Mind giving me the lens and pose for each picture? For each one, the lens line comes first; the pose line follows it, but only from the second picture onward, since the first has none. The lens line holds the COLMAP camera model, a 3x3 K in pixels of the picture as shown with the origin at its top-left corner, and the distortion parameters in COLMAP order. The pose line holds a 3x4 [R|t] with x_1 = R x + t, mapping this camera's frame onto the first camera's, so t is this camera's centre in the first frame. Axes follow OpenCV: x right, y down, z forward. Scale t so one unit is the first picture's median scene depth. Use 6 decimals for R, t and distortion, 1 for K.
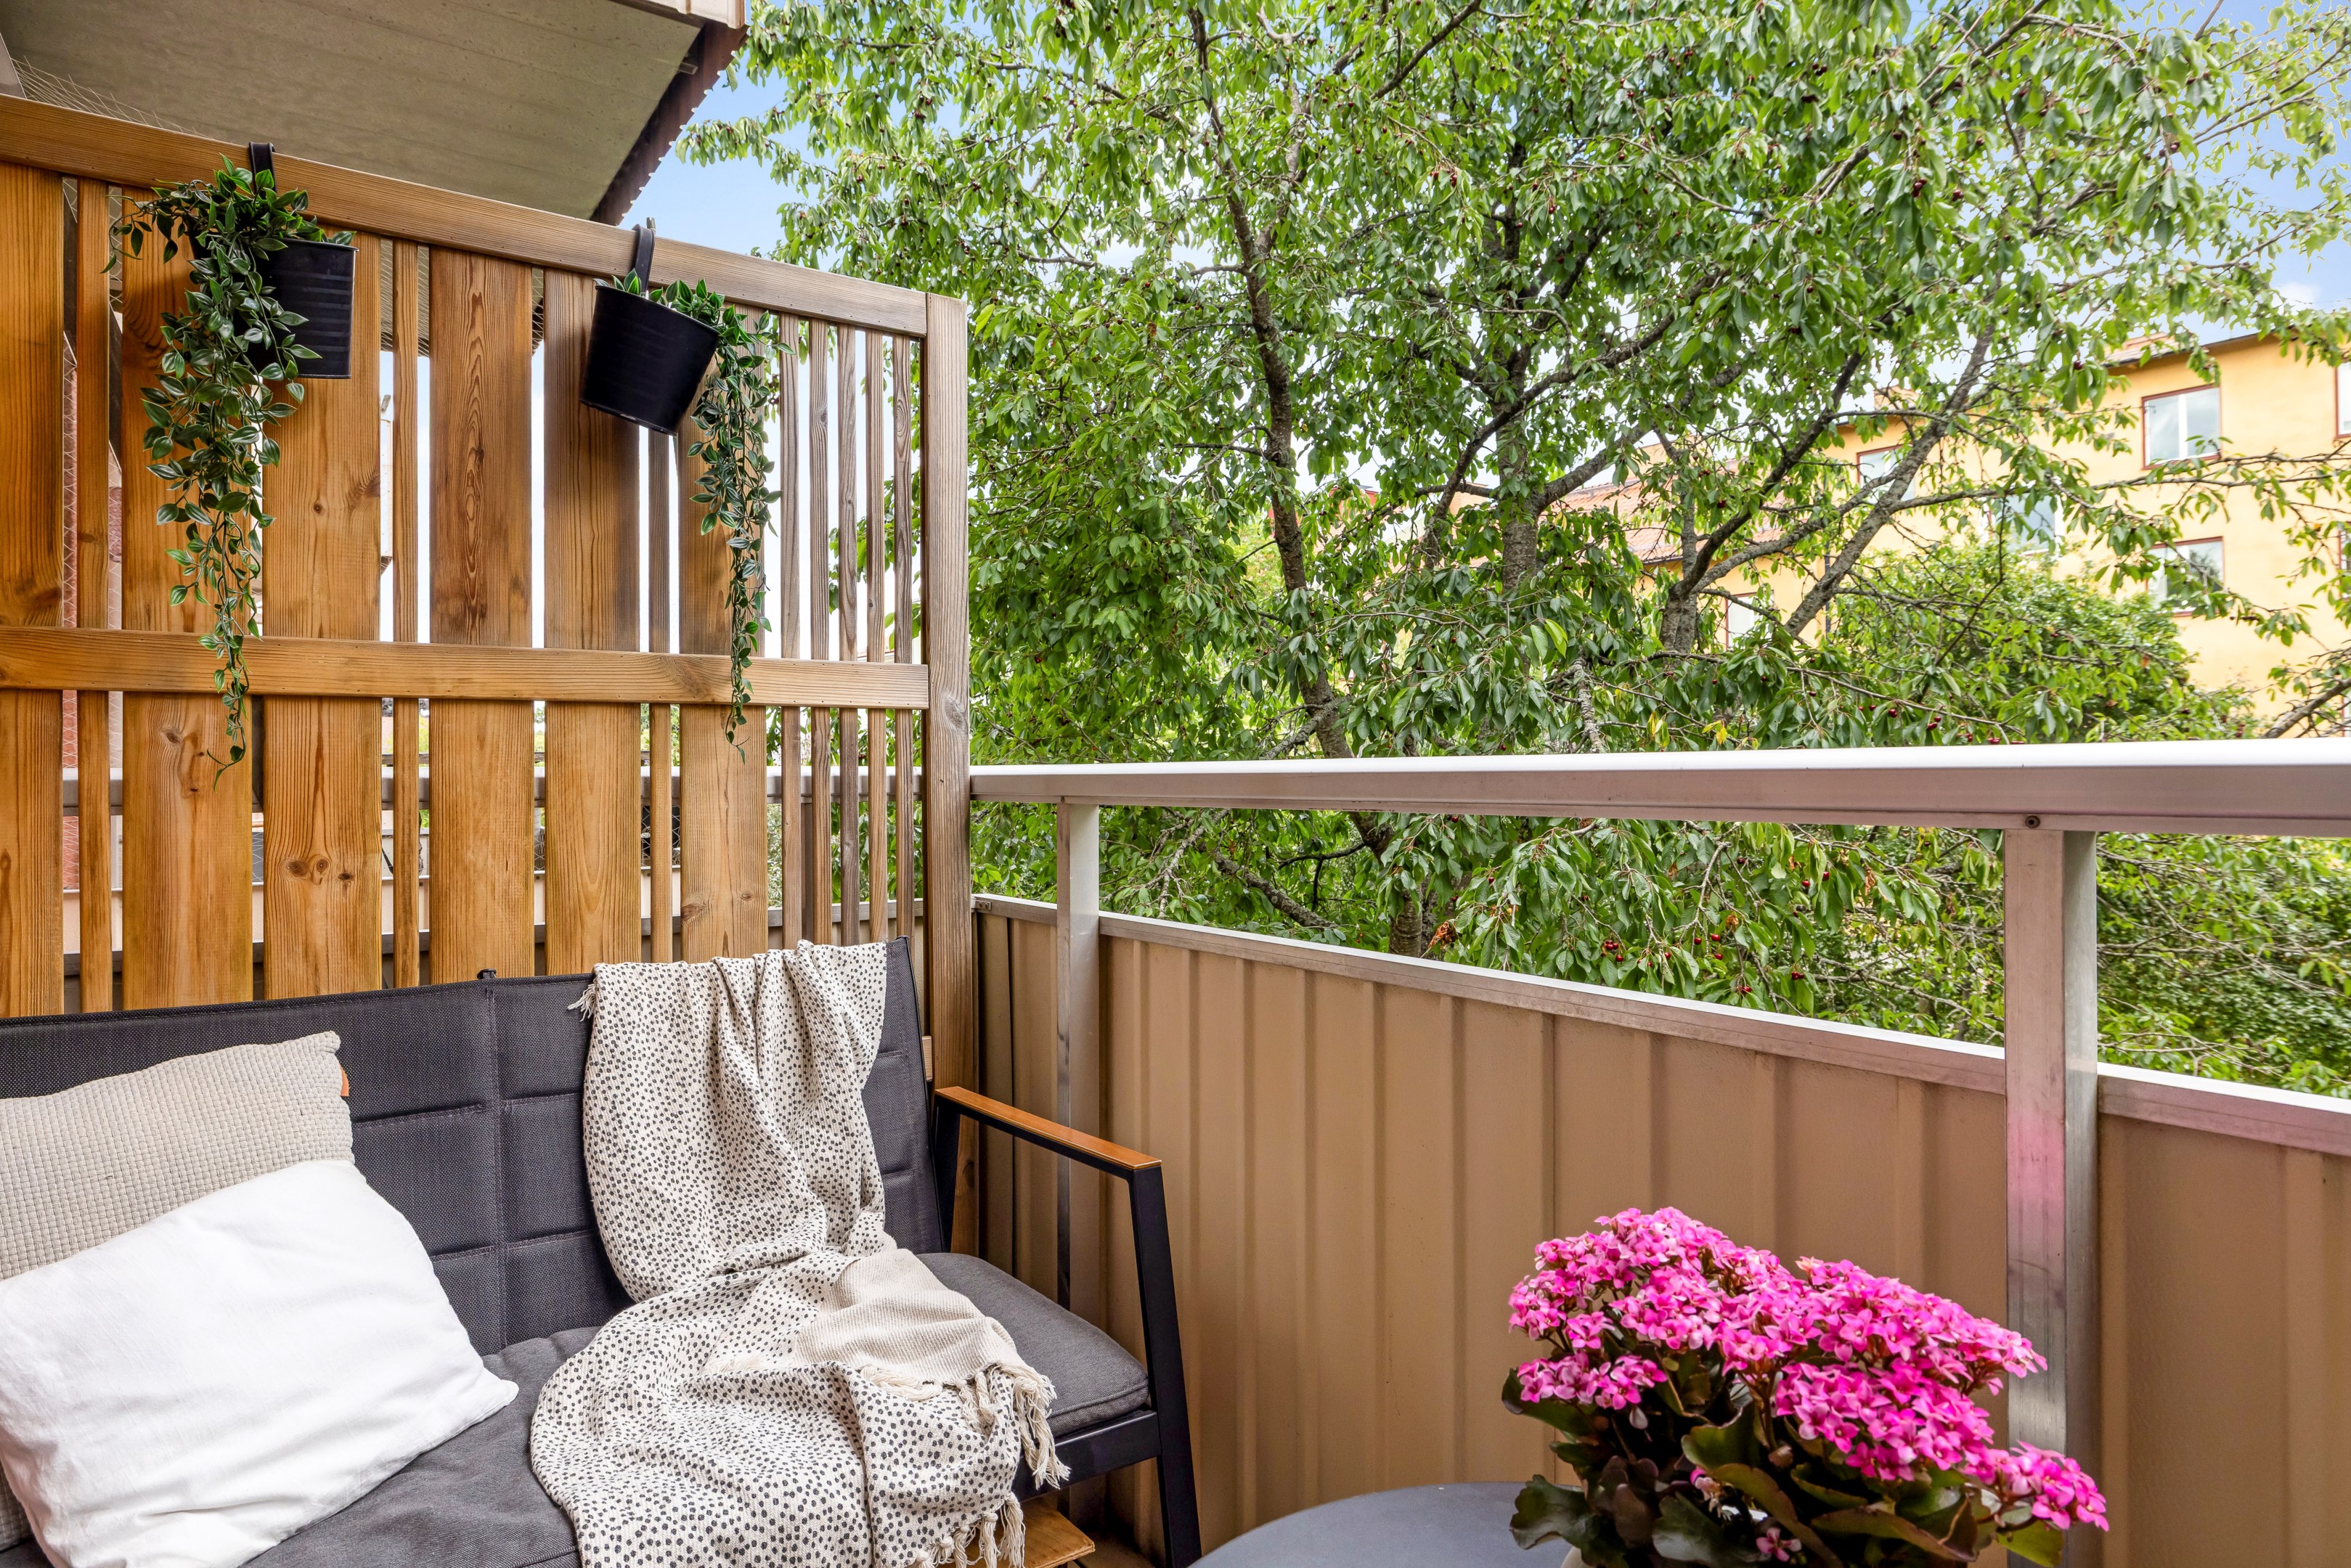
lens RADIAL K [[1342.1, 0, 1174.3], [0, 1342.1, 775.2], [0, 0, 1]] dist [-0.002037, -0.000390]
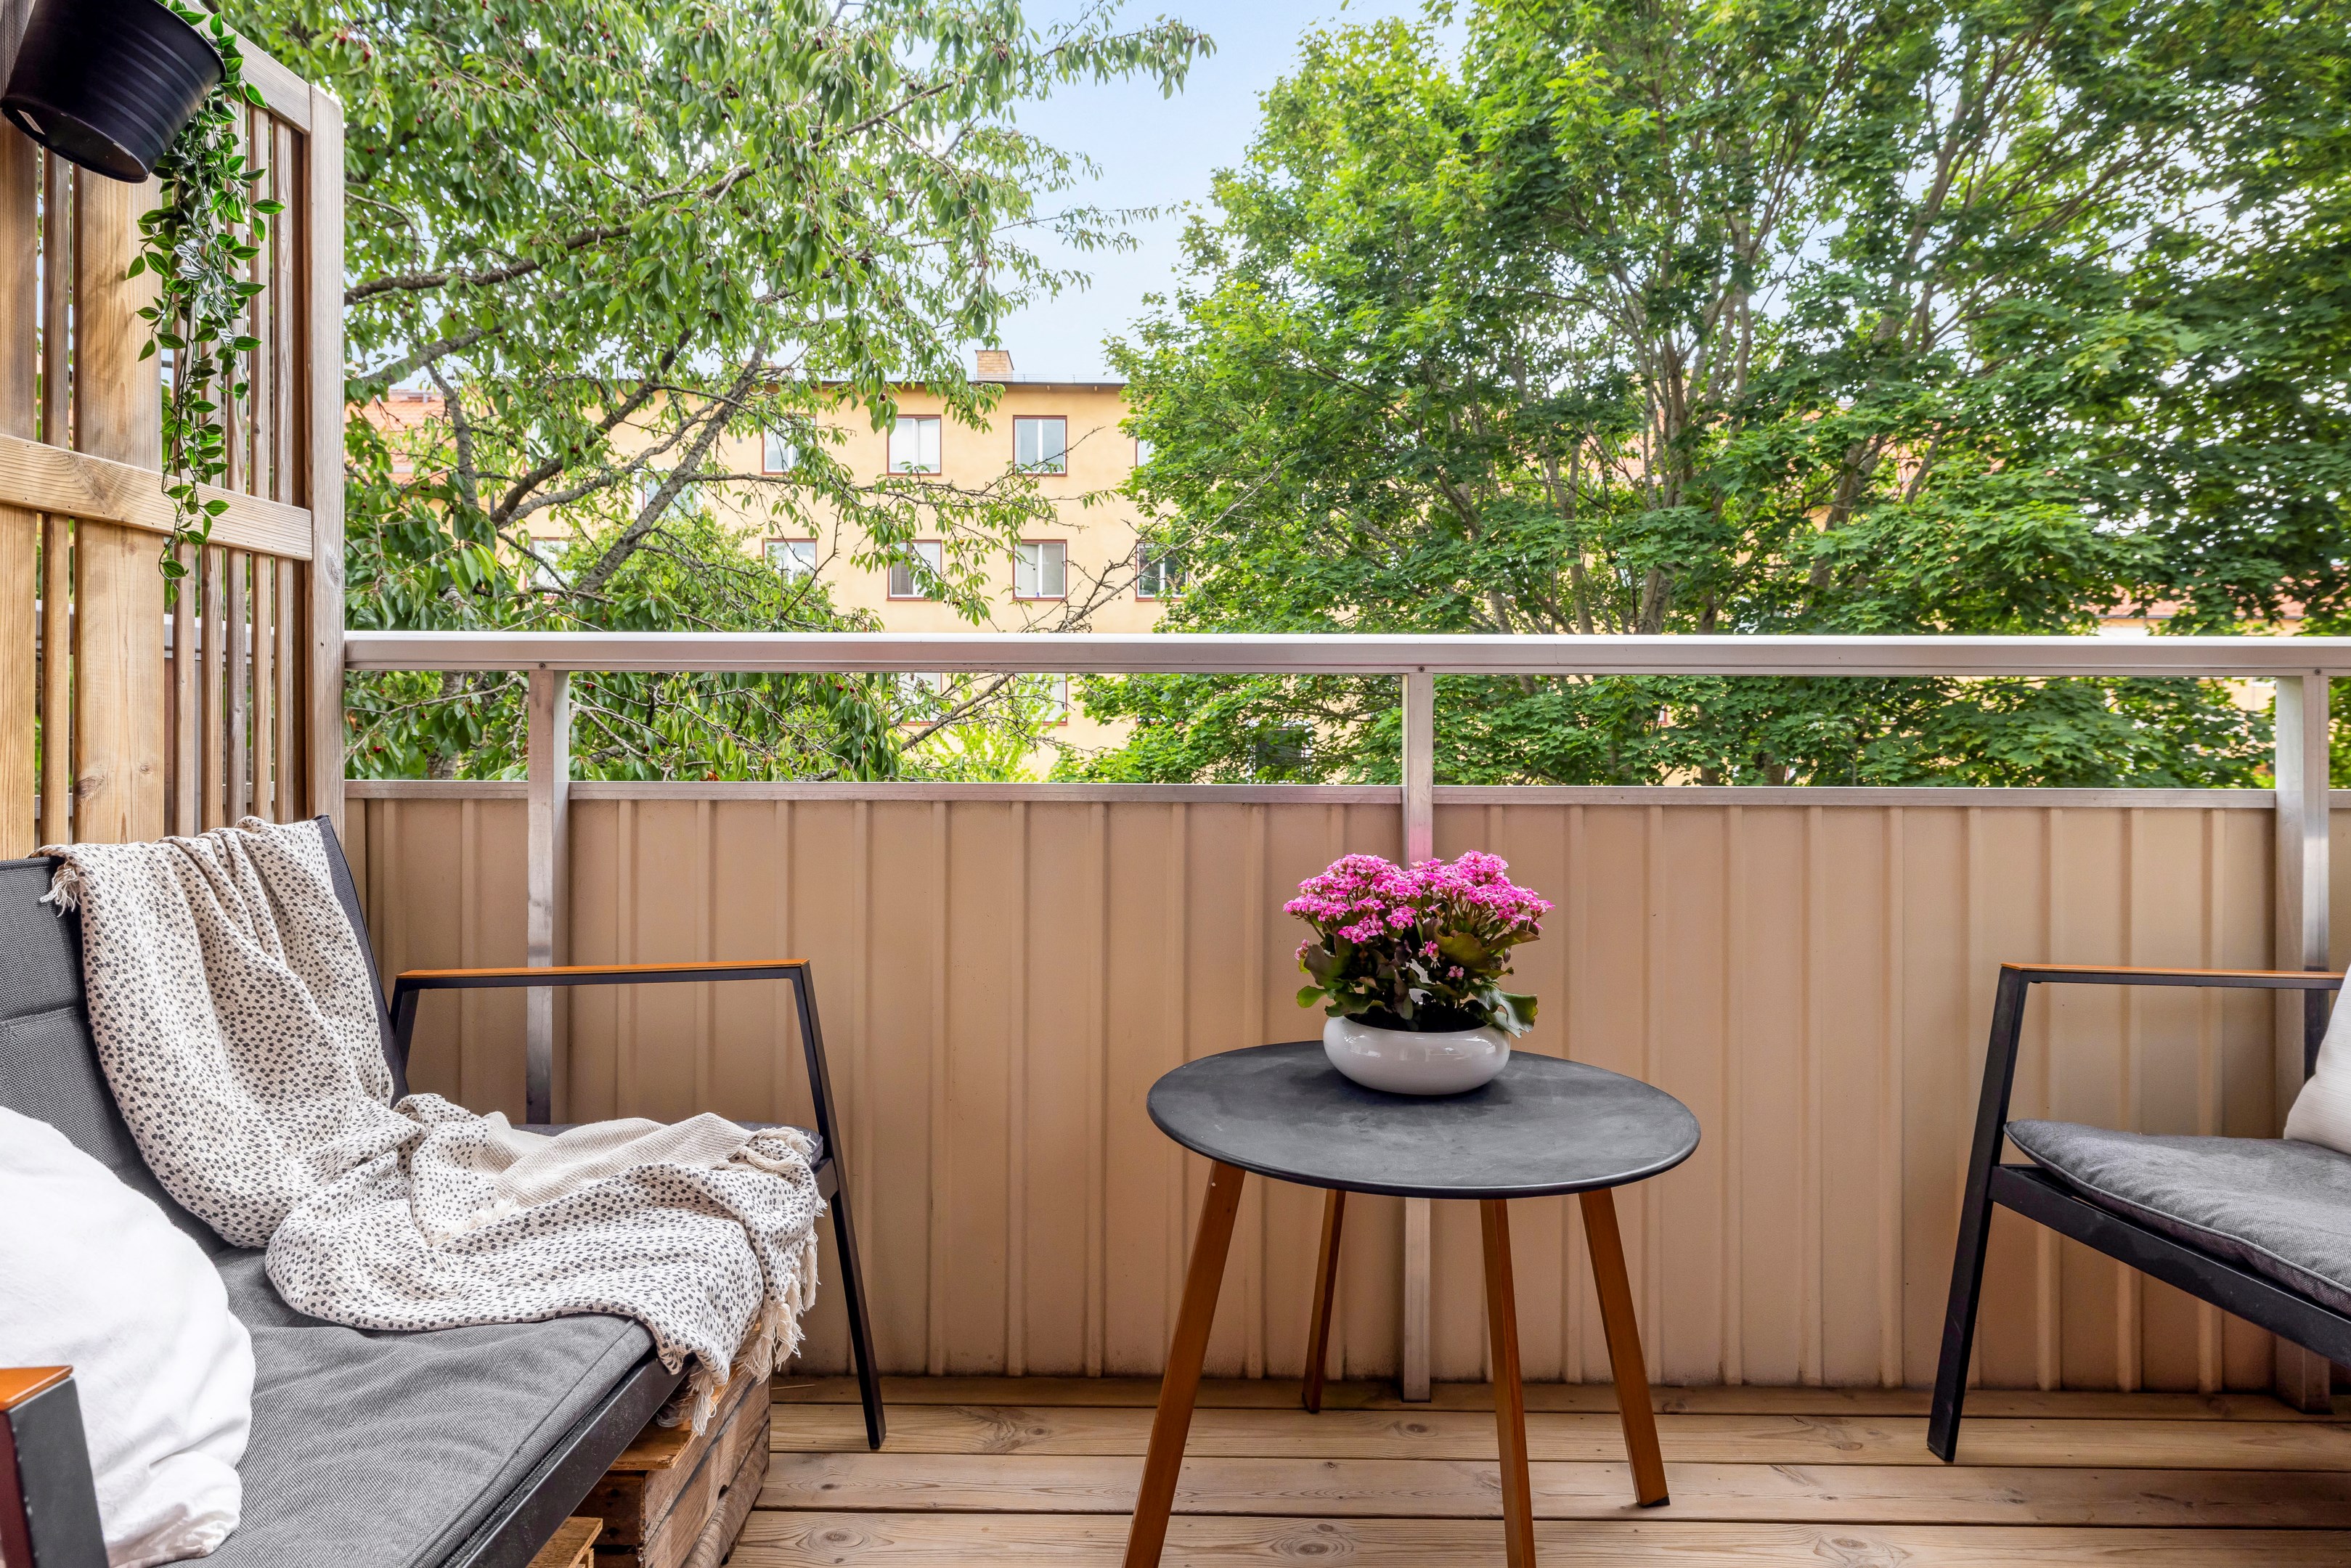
lens RADIAL K [[1342.1, 0, 1173.7], [0, 1342.1, 772.3], [0, 0, 1]] dist [-0.002037, -0.000390]
pose [[0.575524, -0.017036, 0.817607, -0.577920], [-0.005925, 0.999670, 0.025001, 0.064330], [-0.817763, -0.019233, 0.575233, 0.032693]]
